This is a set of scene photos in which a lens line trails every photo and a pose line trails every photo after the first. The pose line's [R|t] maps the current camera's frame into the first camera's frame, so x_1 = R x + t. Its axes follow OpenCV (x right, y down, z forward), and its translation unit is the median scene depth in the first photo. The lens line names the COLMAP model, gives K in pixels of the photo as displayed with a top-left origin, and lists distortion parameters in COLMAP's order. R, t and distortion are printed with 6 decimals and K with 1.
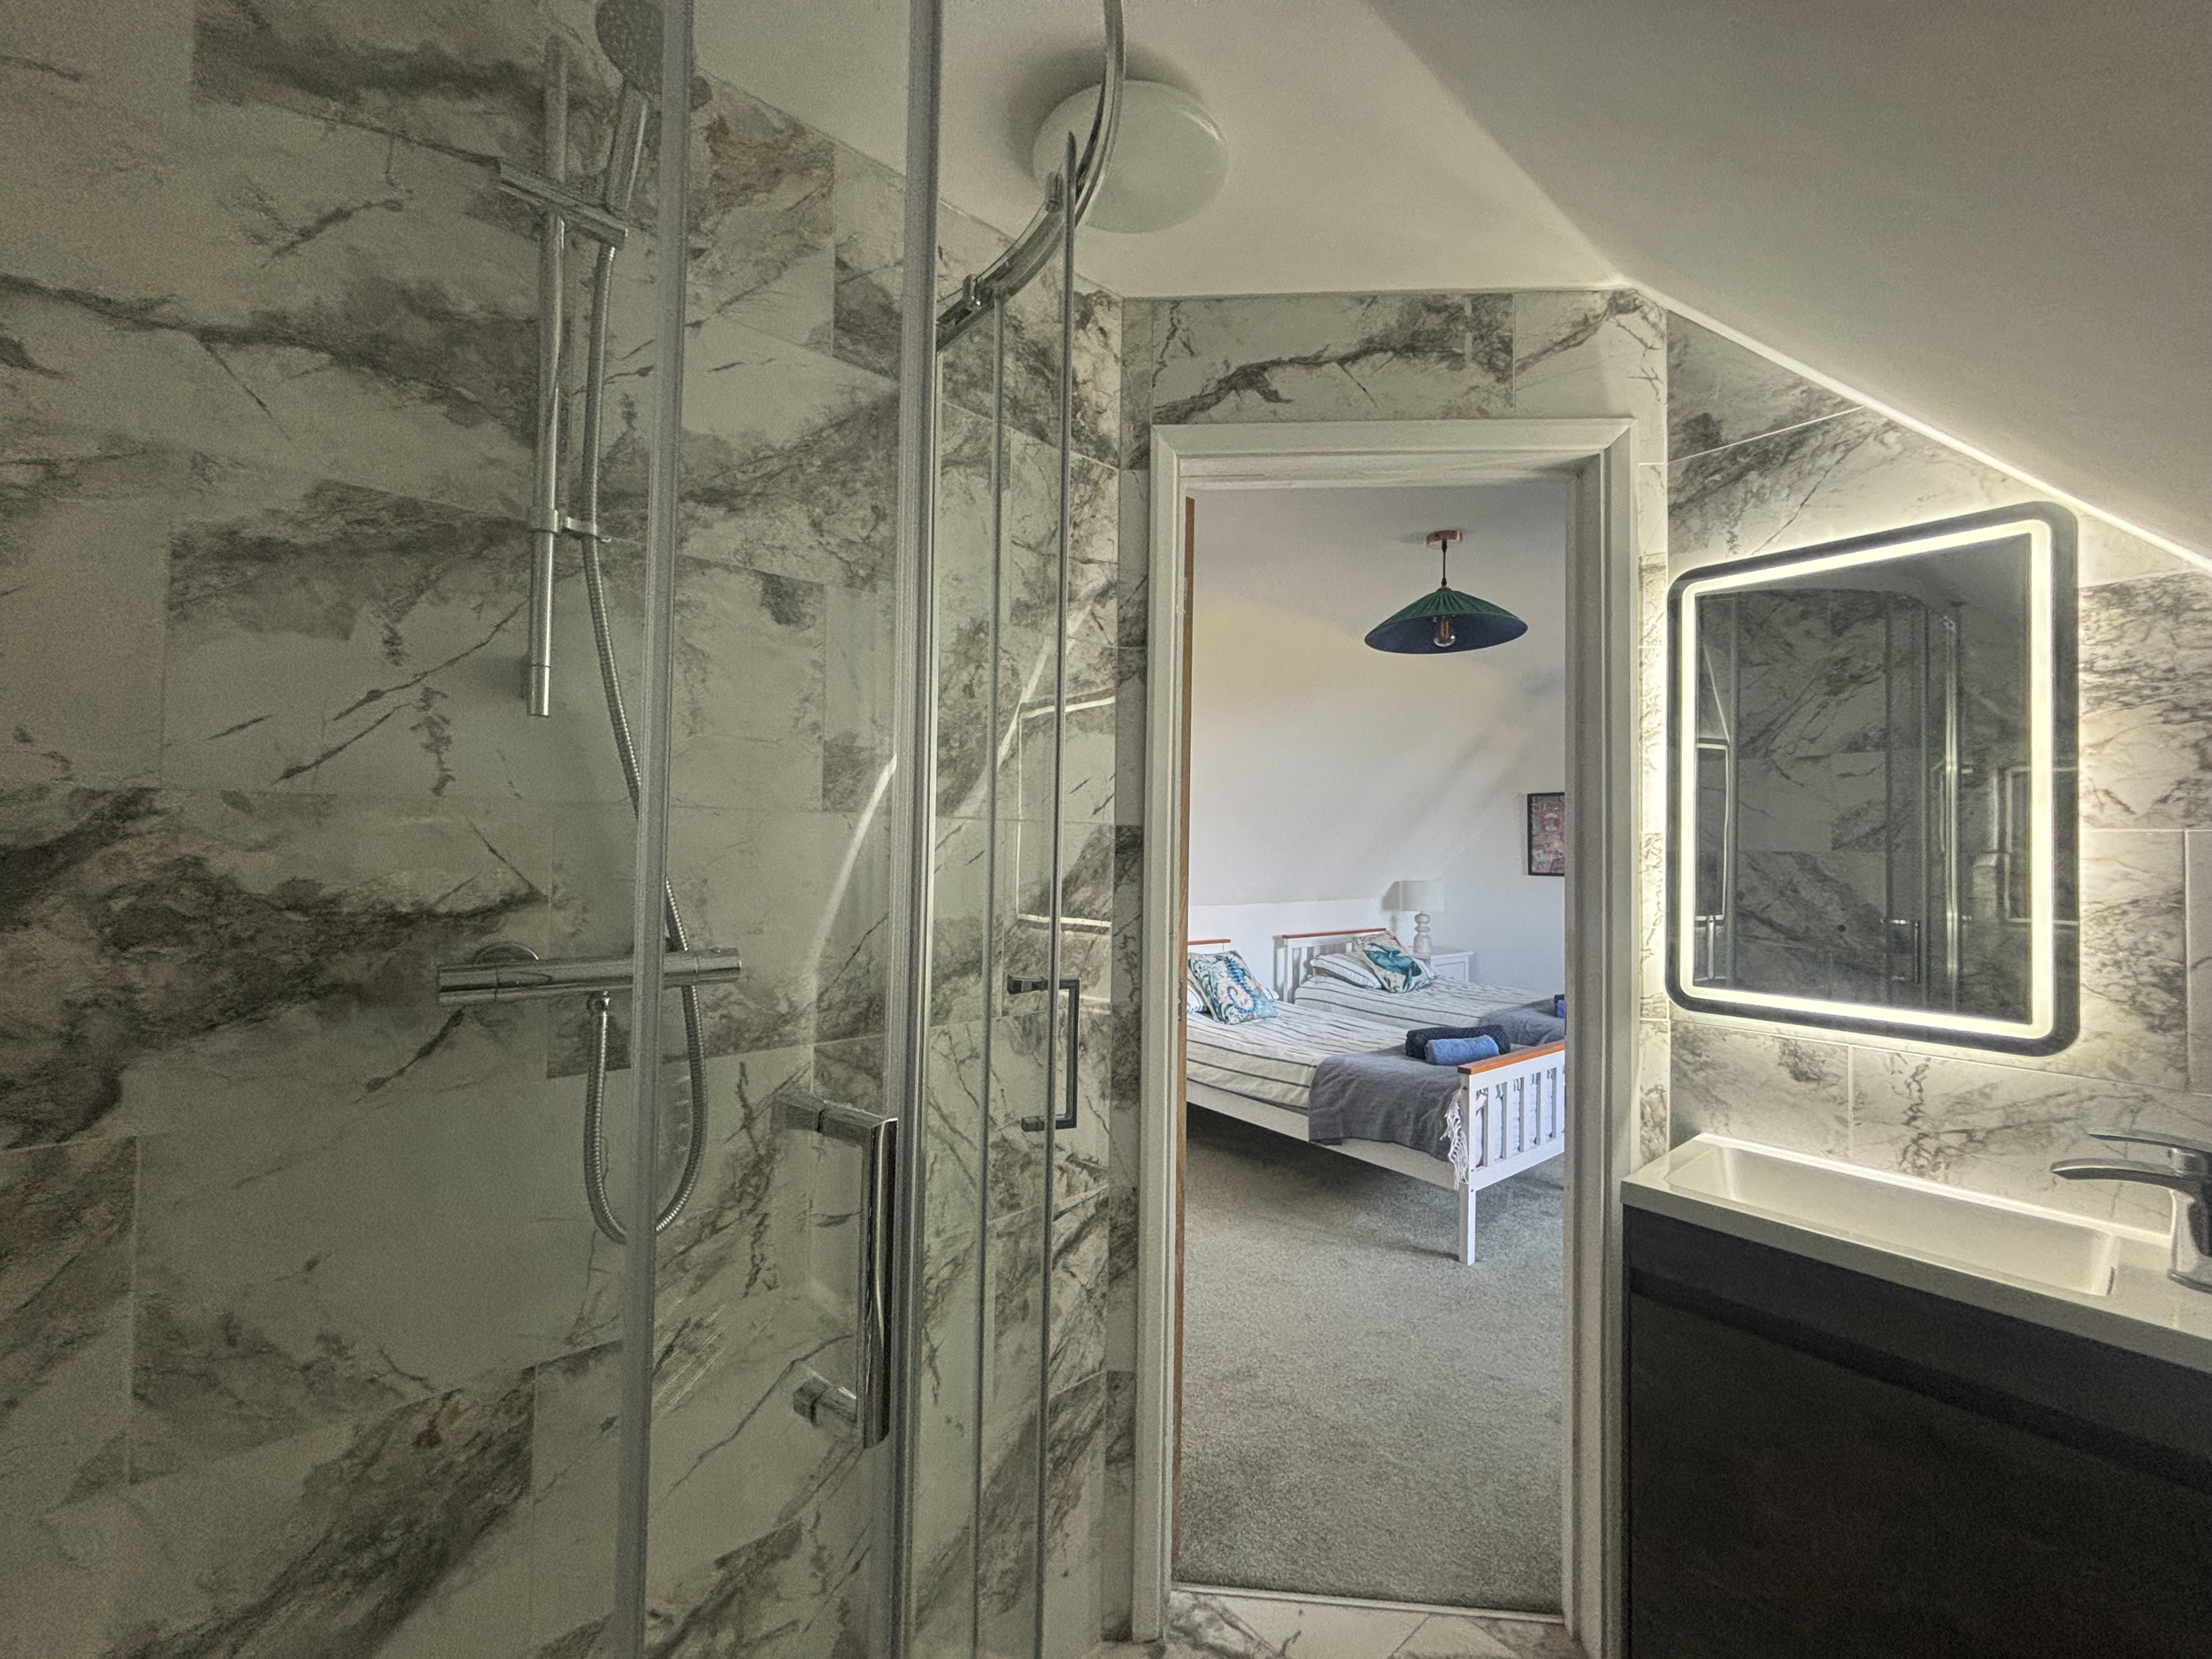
lens RADIAL K [[891.5, 0, 1118.3], [0, 891.5, 837.6], [0, 0, 1]] dist [0.002789, -0.002003]
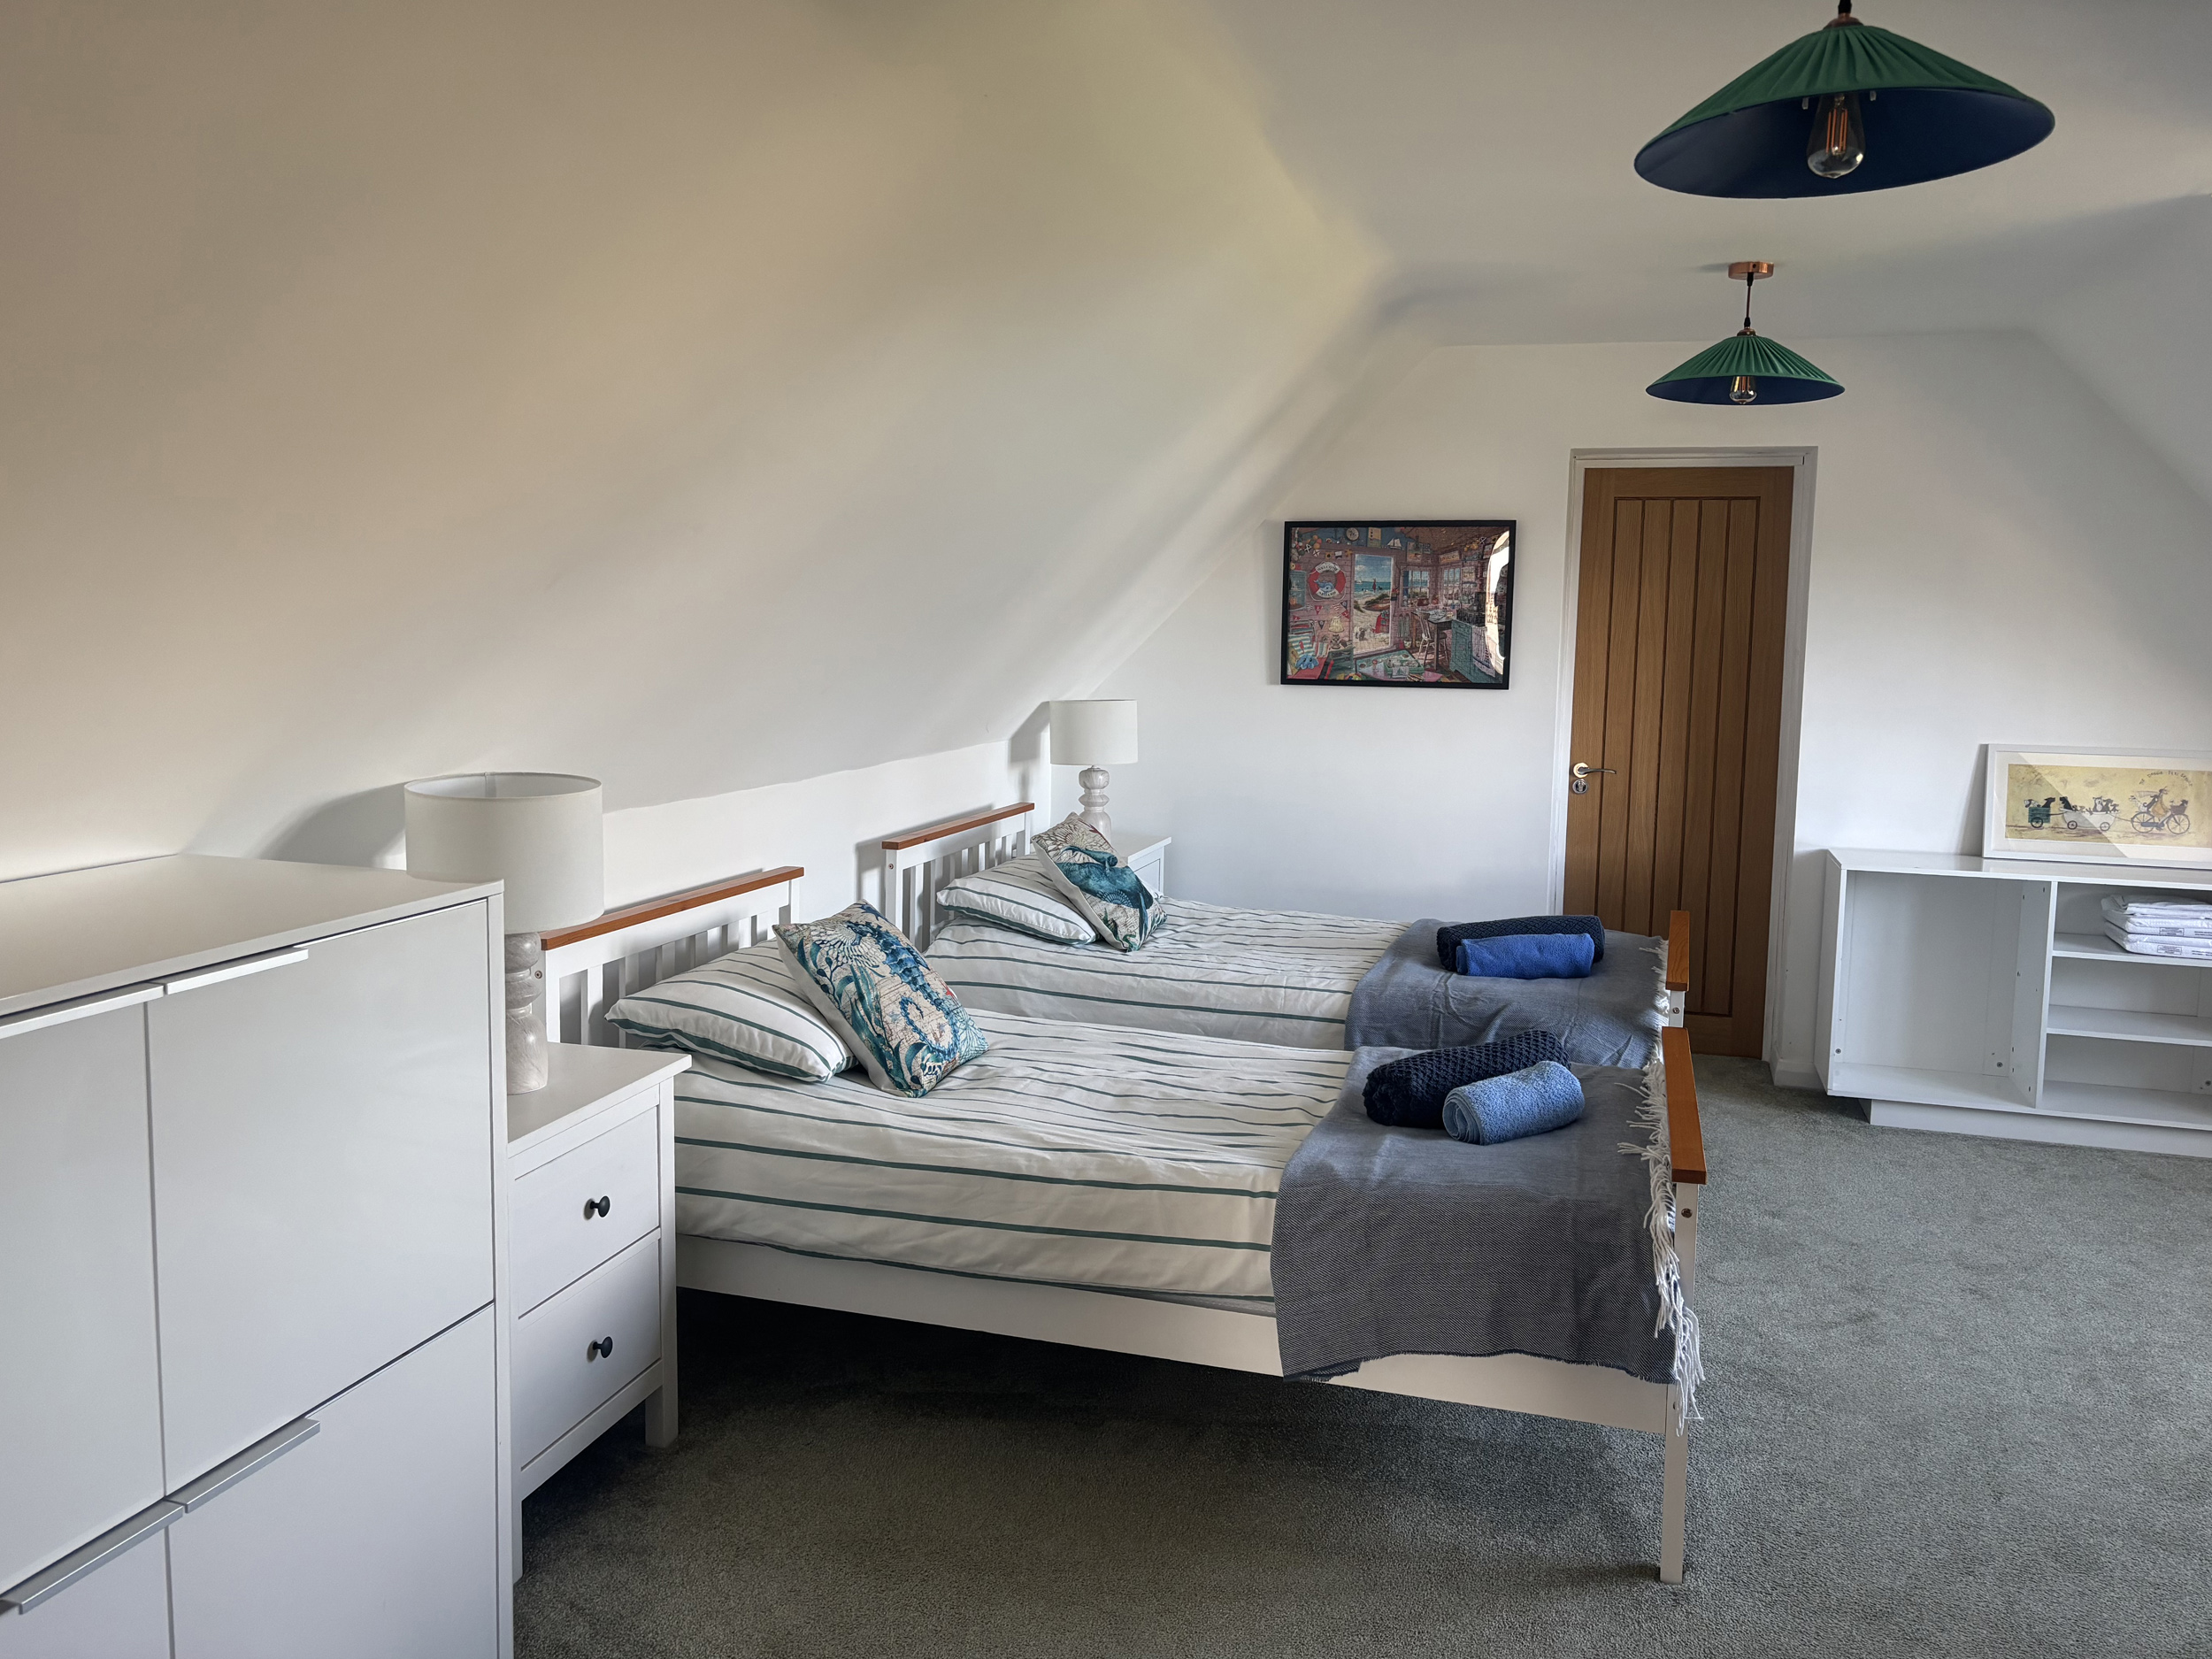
lens RADIAL K [[1670.8, 0, 1101.1], [0, 1670.8, 823.3], [0, 0, 1]] dist [0.049032, -0.051372]
pose [[0.823063, -0.070554, 0.563551, -0.190711], [-0.016076, 0.988963, 0.147291, -0.020400], [-0.567723, -0.130289, 0.812844, 0.300388]]
